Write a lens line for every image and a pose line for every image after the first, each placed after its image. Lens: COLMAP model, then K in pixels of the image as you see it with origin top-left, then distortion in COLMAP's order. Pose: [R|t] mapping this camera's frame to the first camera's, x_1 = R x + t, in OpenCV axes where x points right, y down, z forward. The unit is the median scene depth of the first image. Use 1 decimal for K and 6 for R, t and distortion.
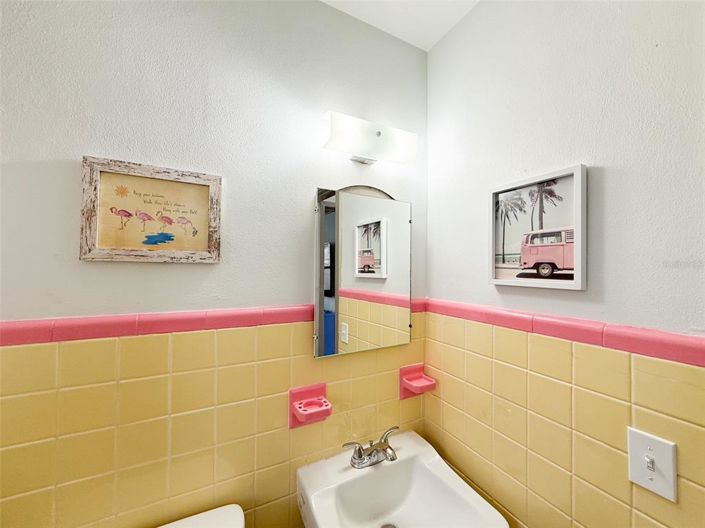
lens RADIAL K [[281.0, 0, 354.2], [0, 281.0, 259.4], [0, 0, 1]] dist [-0.001176, -0.000071]
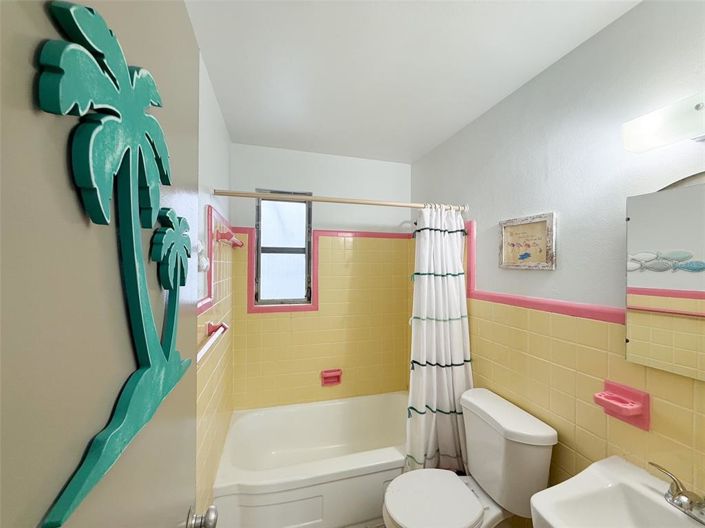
lens RADIAL K [[281.0, 0, 352.2], [0, 281.0, 266.5], [0, 0, 1]] dist [-0.001176, -0.000071]
pose [[-0.208020, -0.009389, -0.978079, 1.325420], [0.008698, 0.999897, -0.011448, 0.005464], [0.978086, -0.010889, -0.207917, 0.268893]]
